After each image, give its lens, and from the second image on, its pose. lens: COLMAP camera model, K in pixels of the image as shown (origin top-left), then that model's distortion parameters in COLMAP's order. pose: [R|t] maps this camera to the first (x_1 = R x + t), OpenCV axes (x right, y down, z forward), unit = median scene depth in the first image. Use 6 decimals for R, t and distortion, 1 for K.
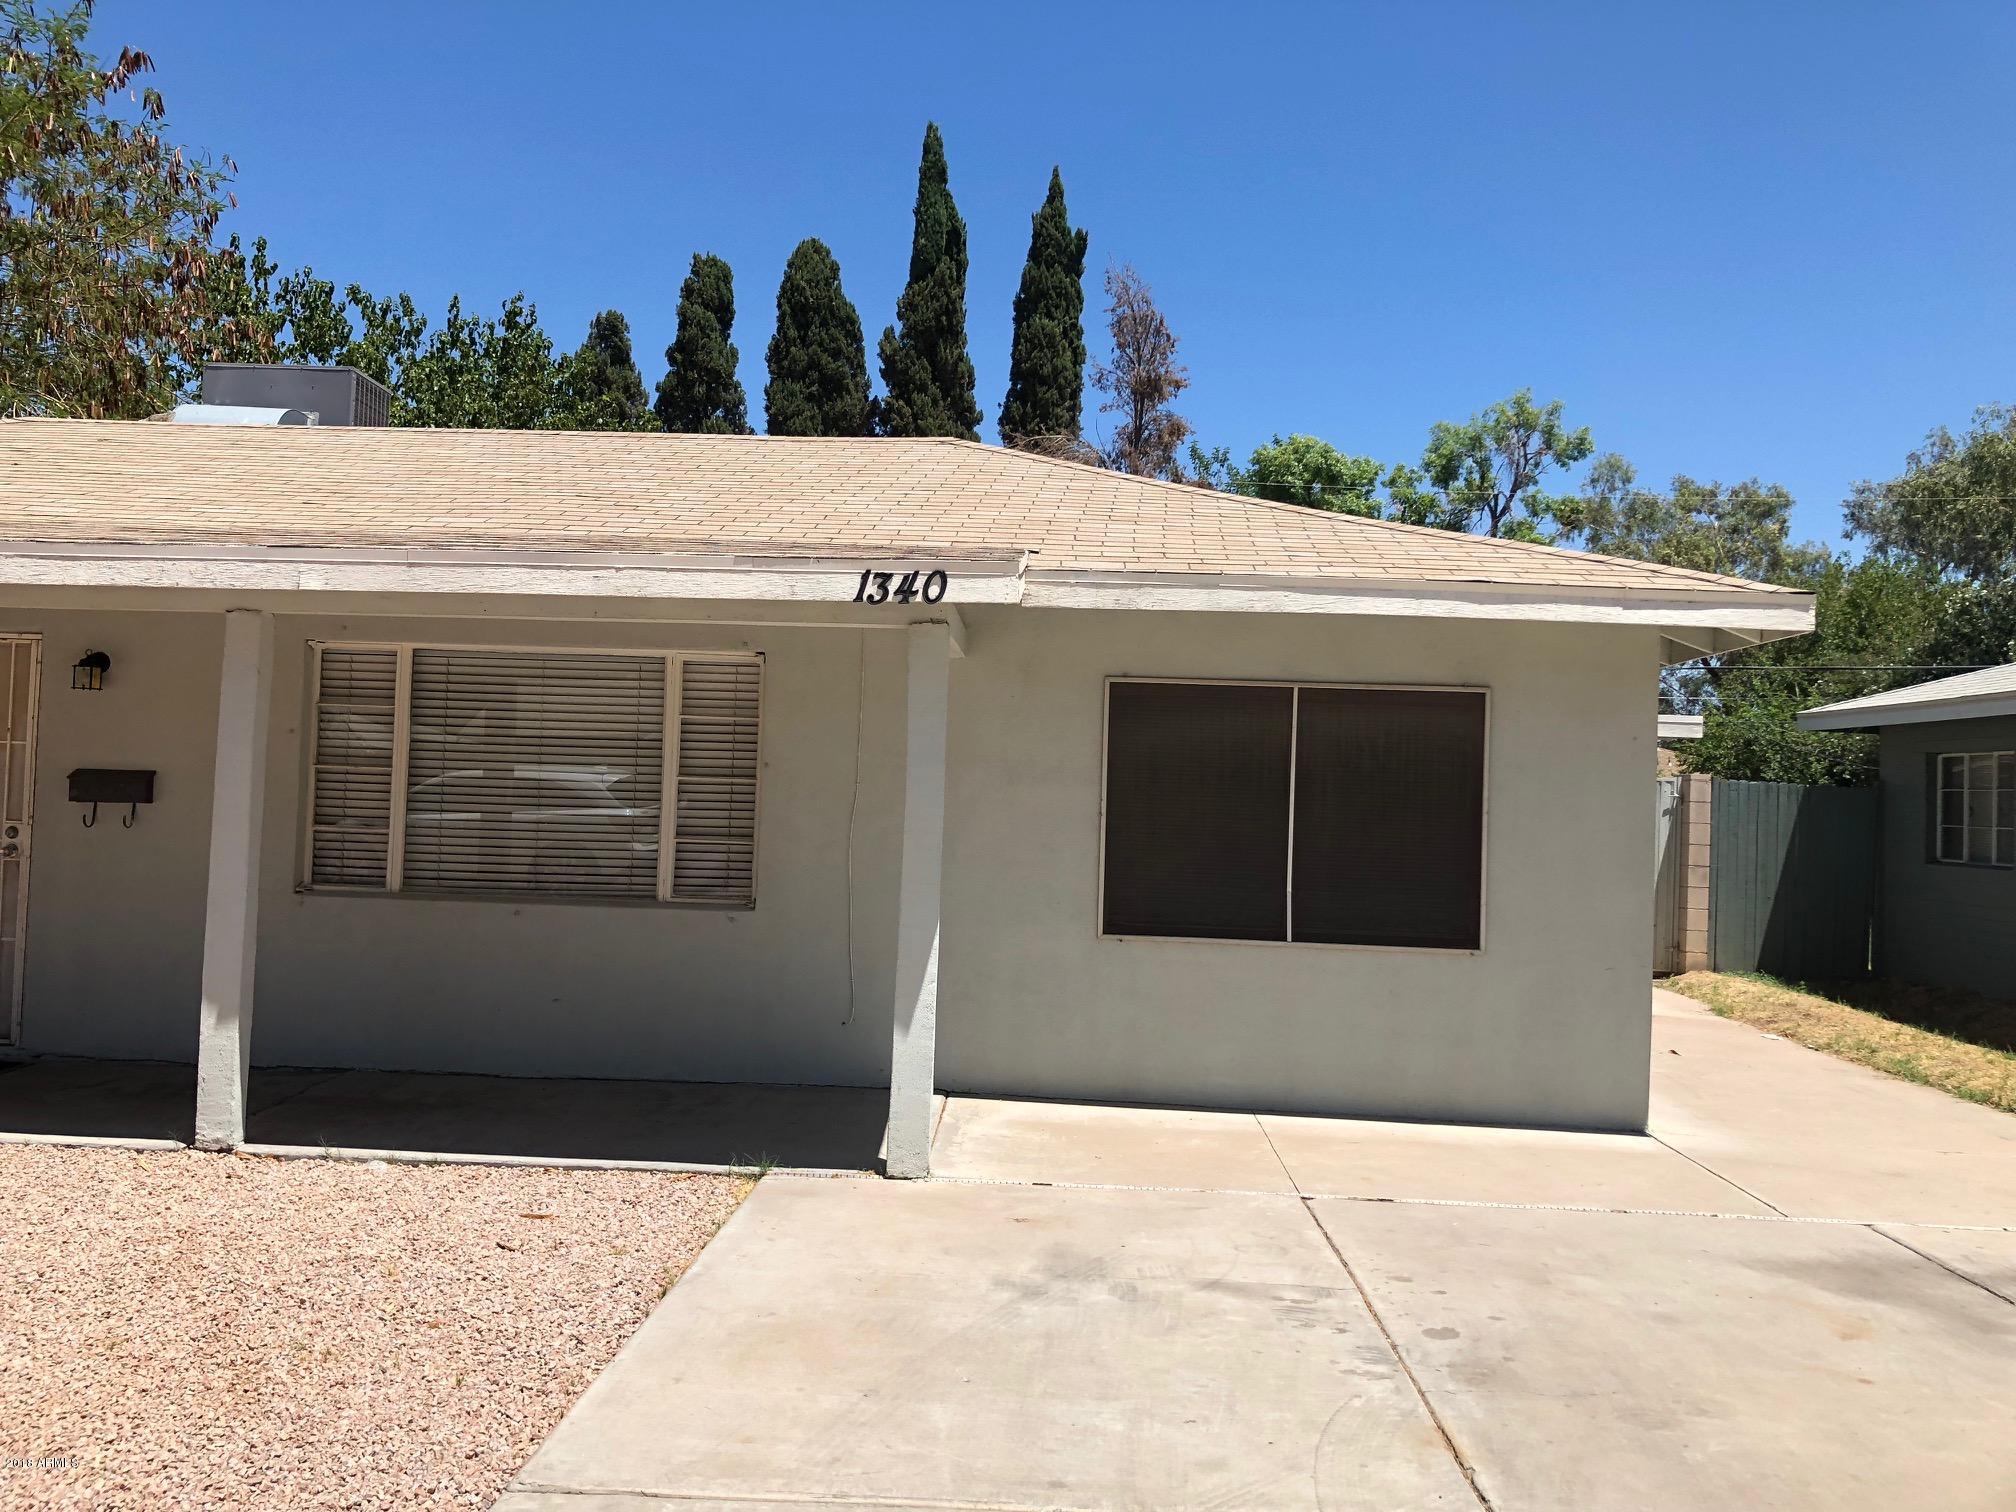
lens RADIAL K [[1650.8, 0, 964.2], [0, 1650.8, 768.6], [0, 0, 1]] dist [0.035204, -0.022989]
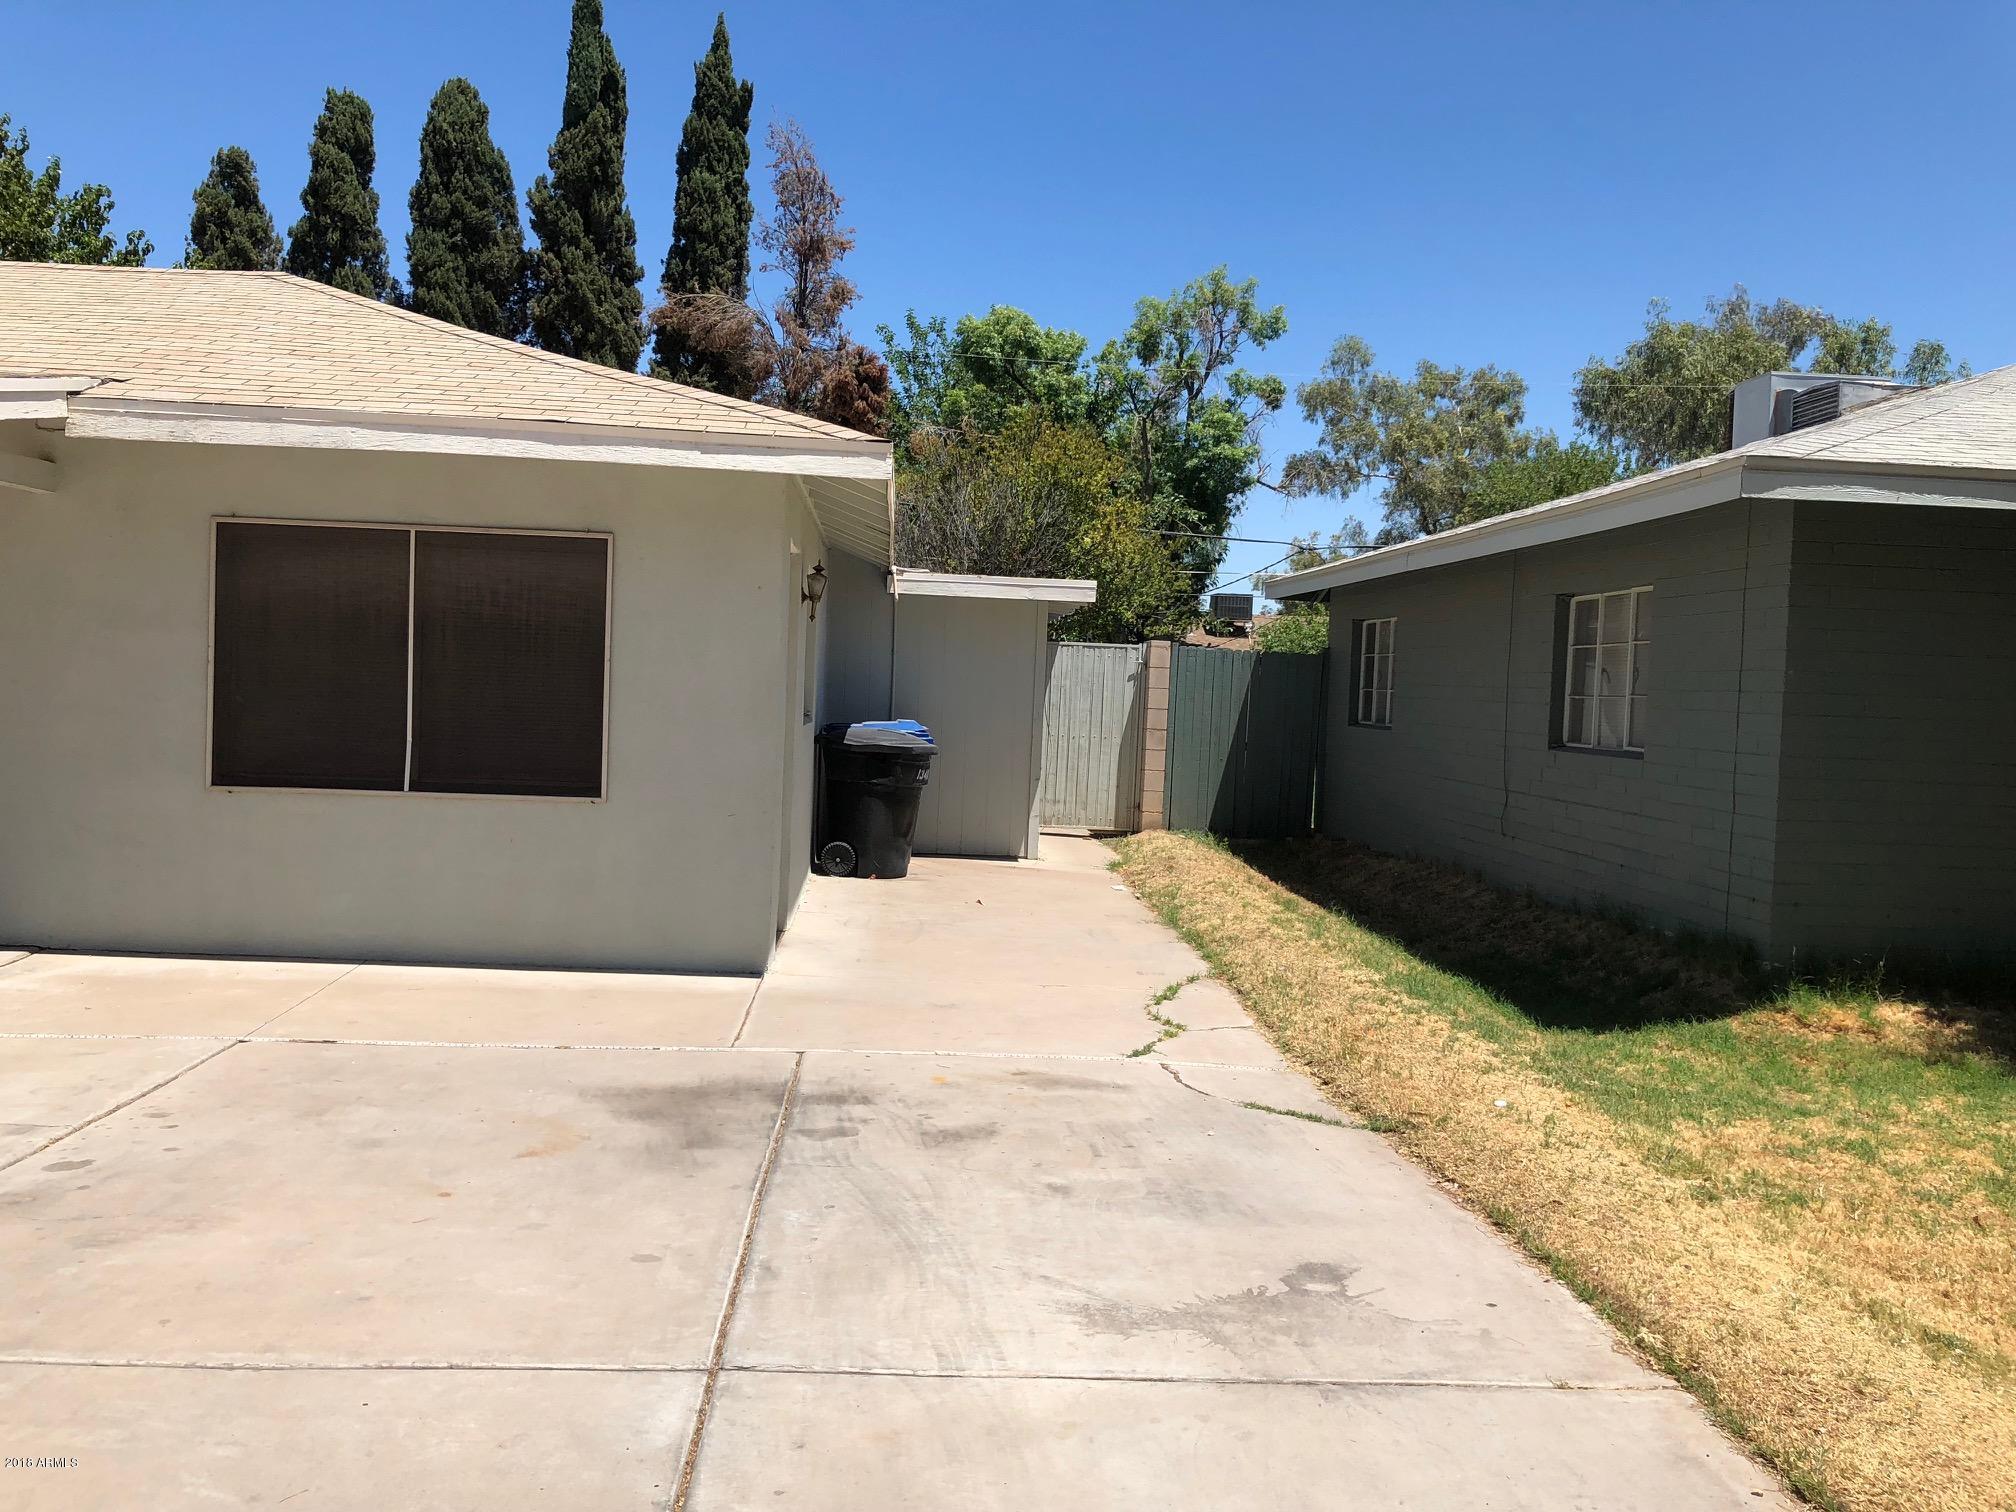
lens RADIAL K [[1650.8, 0, 1009.7], [0, 1650.8, 760.9], [0, 0, 1]] dist [0.035204, -0.022989]
pose [[0.994862, -0.001499, 0.101228, 0.105514], [-0.005244, 0.997785, 0.066311, 0.004607], [-0.101104, -0.066501, 0.992651, -0.003051]]
